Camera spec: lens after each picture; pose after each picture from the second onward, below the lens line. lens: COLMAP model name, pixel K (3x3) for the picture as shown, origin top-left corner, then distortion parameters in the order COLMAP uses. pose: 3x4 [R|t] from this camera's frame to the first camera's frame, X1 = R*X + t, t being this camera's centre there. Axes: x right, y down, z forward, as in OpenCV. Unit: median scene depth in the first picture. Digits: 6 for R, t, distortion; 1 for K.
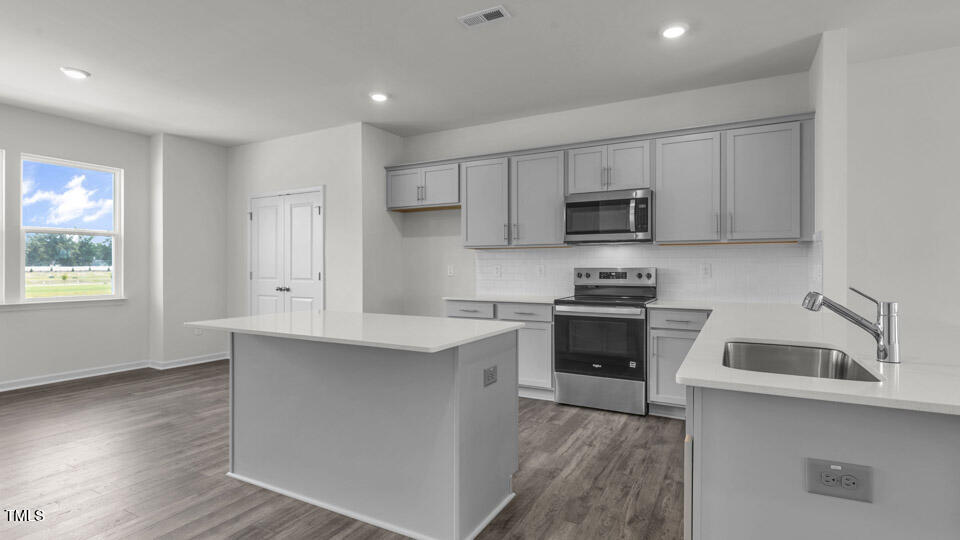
lens RADIAL K [[473.2, 0, 481.6], [0, 473.2, 268.4], [0, 0, 1]] dist [-0.003656, -0.000448]
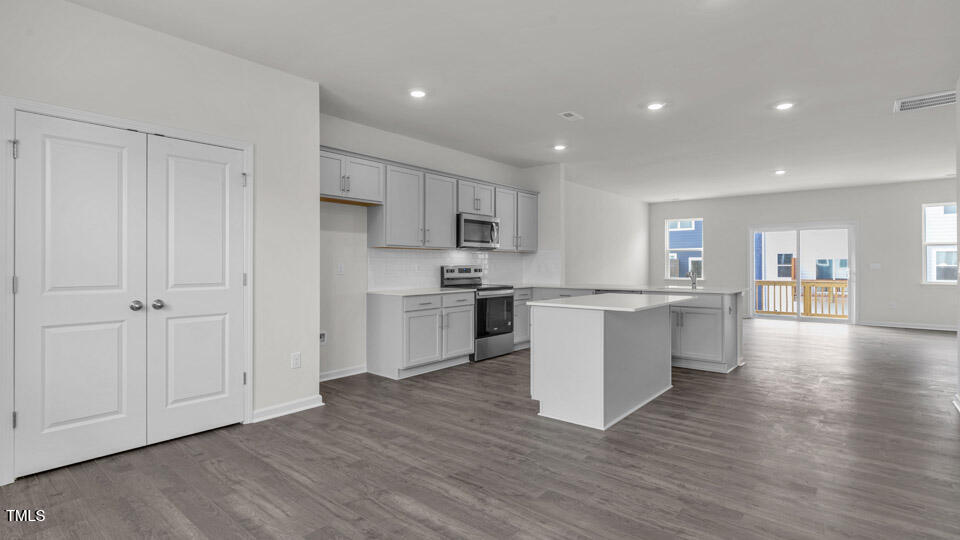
lens RADIAL K [[473.2, 0, 477.5], [0, 473.2, 272.7], [0, 0, 1]] dist [-0.003656, -0.000448]
pose [[0.190590, -0.018187, 0.981501, -1.175500], [-0.001098, 0.999824, 0.018739, -0.006048], [-0.981669, -0.004649, 0.190537, 0.696792]]
